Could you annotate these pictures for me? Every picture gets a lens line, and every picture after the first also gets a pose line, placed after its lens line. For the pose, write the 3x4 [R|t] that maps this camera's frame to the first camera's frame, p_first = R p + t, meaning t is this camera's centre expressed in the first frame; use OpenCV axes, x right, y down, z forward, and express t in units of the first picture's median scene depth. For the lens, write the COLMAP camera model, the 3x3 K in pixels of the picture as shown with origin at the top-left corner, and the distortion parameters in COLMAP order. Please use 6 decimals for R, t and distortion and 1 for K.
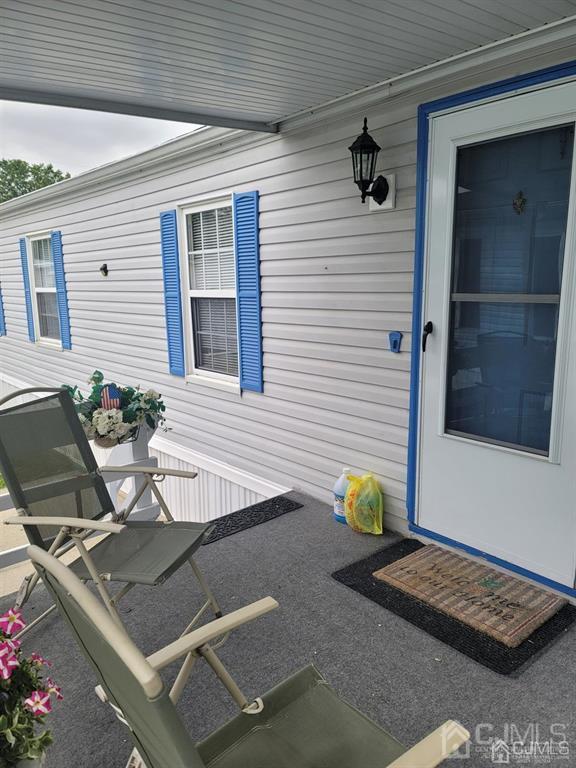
lens RADIAL K [[565.1, 0, 288.8], [0, 565.1, 383.6], [0, 0, 1]] dist [0.072346, -0.050738]
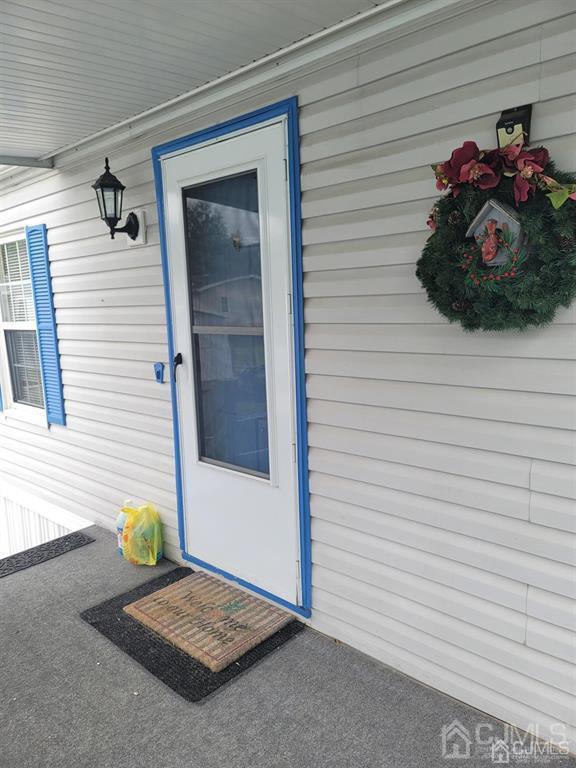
lens RADIAL K [[565.1, 0, 289.6], [0, 565.1, 377.7], [0, 0, 1]] dist [0.072346, -0.050738]
pose [[0.993577, -0.040464, 0.105676, 0.324281], [0.044920, 0.998184, -0.040129, -0.013371], [-0.103860, 0.044618, 0.993591, -0.038429]]
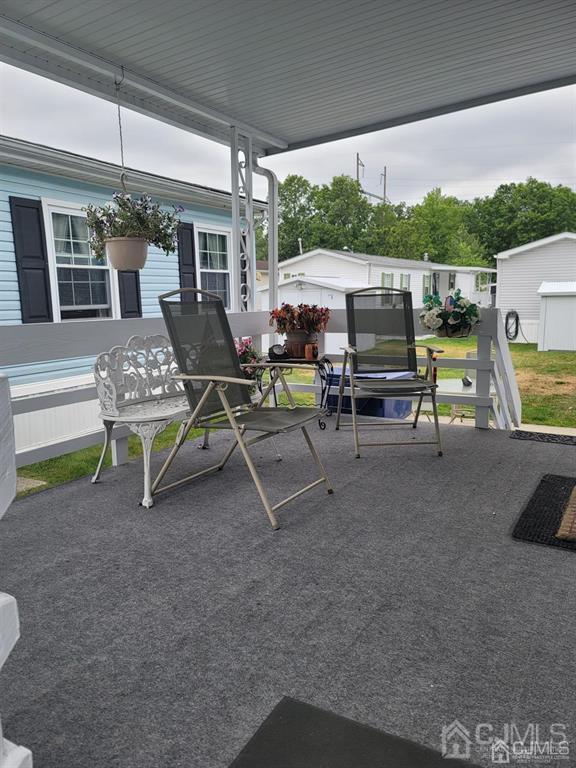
lens RADIAL K [[565.1, 0, 291.1], [0, 565.1, 383.9], [0, 0, 1]] dist [0.072346, -0.050738]
pose [[0.323230, 0.162598, -0.932247, 0.860760], [-0.163245, 0.979940, 0.114316, 0.113166], [0.932134, 0.115234, 0.343290, 0.132325]]
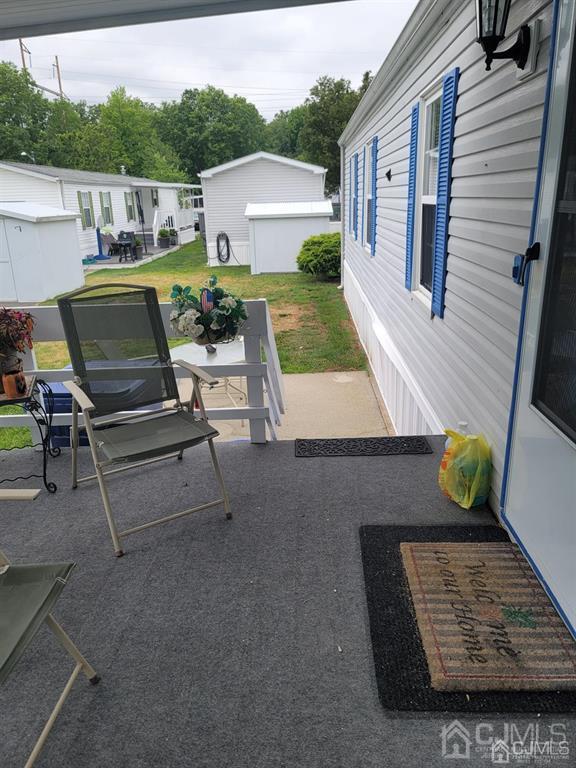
lens RADIAL K [[565.1, 0, 285.9], [0, 565.1, 376.4], [0, 0, 1]] dist [0.072346, -0.050738]
pose [[0.733601, 0.199486, -0.649643, 0.491125], [-0.103061, 0.977547, 0.183795, -0.044733], [0.671721, -0.067879, 0.737688, 0.257903]]
